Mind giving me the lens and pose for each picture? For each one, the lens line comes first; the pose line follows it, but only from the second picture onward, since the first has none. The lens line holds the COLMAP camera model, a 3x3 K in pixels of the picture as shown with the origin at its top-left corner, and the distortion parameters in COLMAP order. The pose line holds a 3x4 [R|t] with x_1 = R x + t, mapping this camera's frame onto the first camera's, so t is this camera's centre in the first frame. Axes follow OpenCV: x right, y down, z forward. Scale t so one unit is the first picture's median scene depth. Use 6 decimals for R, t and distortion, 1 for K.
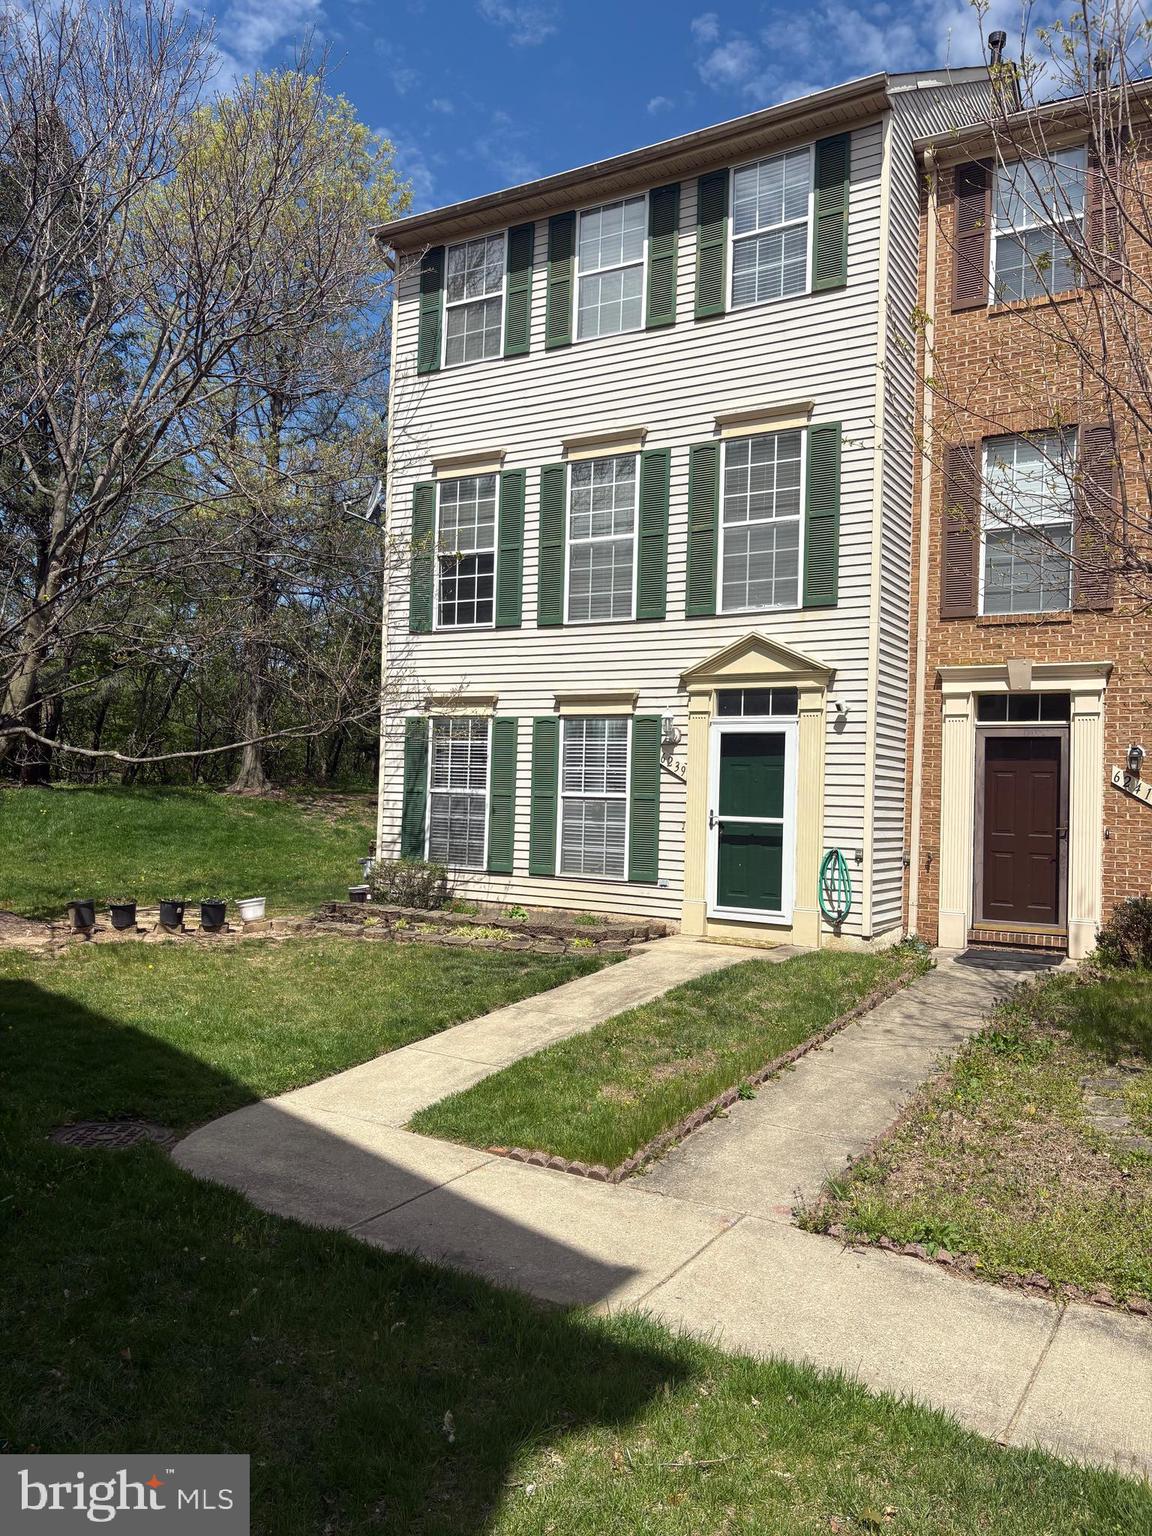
lens RADIAL K [[1163.5, 0, 566.3], [0, 1163.5, 767.4], [0, 0, 1]] dist [0.045511, -0.057453]
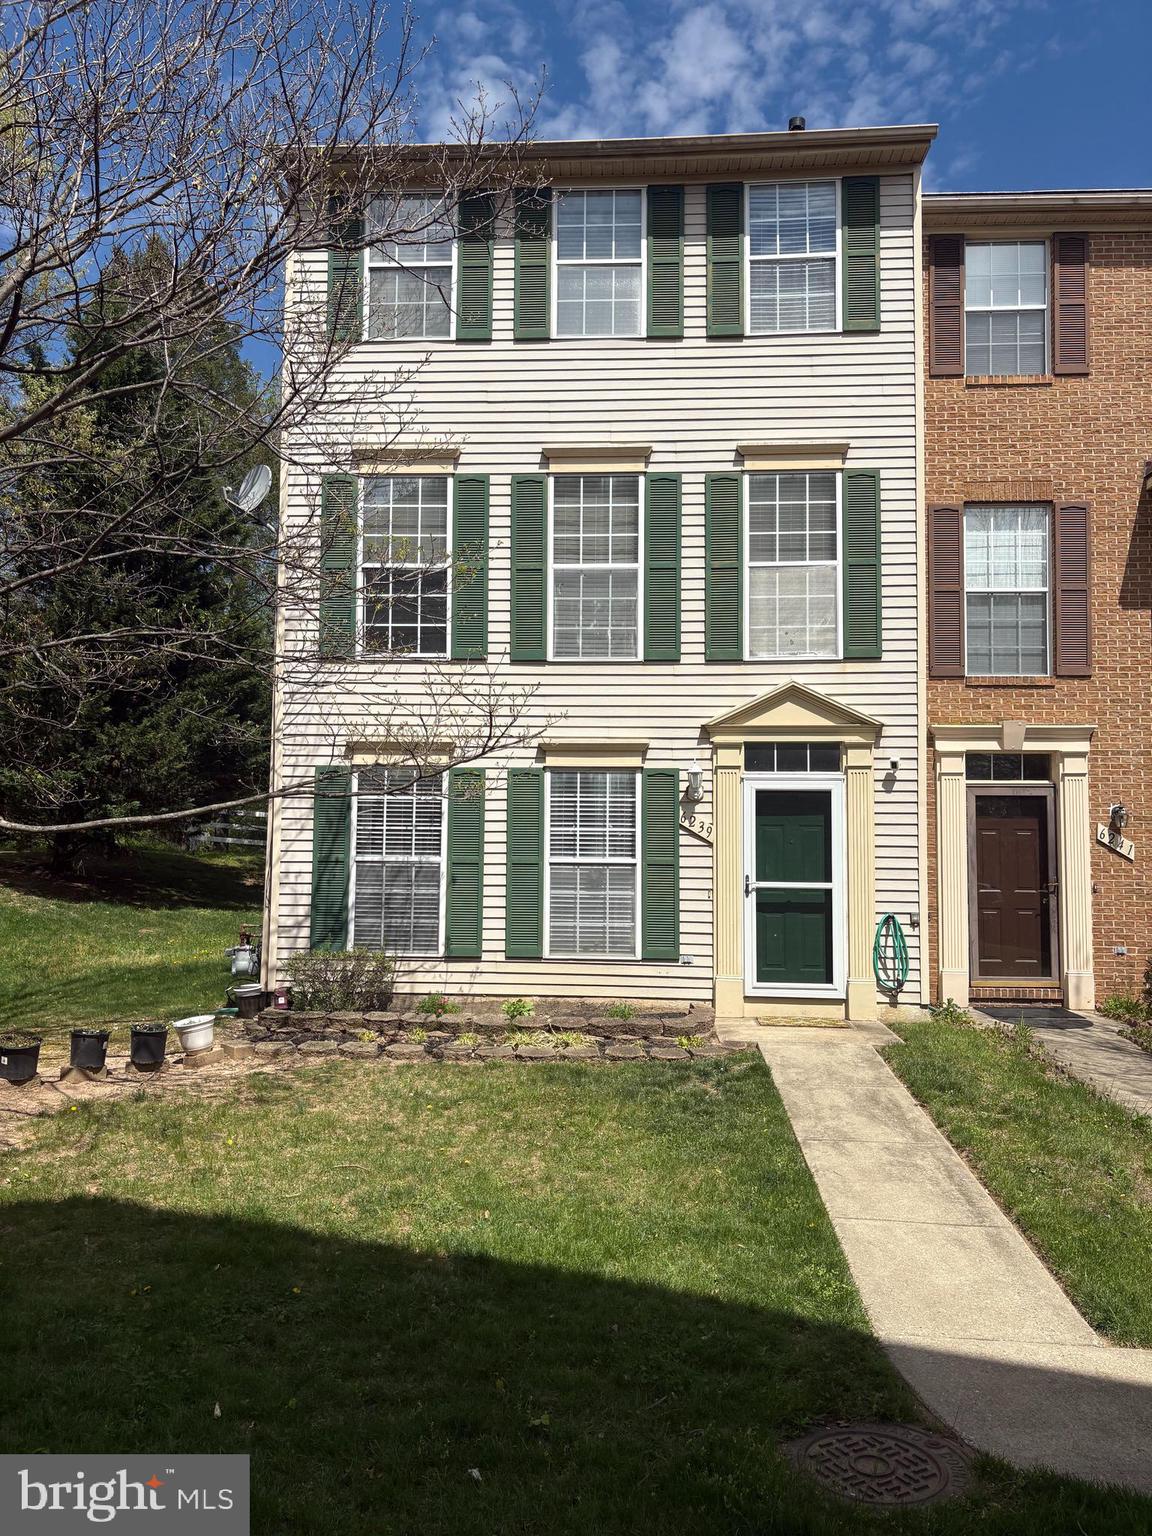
lens RADIAL K [[1163.5, 0, 577.0], [0, 1163.5, 768.3], [0, 0, 1]] dist [0.045511, -0.057453]
pose [[0.885490, 0.012002, 0.464503, -0.404555], [0.005254, 0.999344, -0.035838, -0.014415], [-0.464629, 0.034174, 0.884846, 0.254037]]
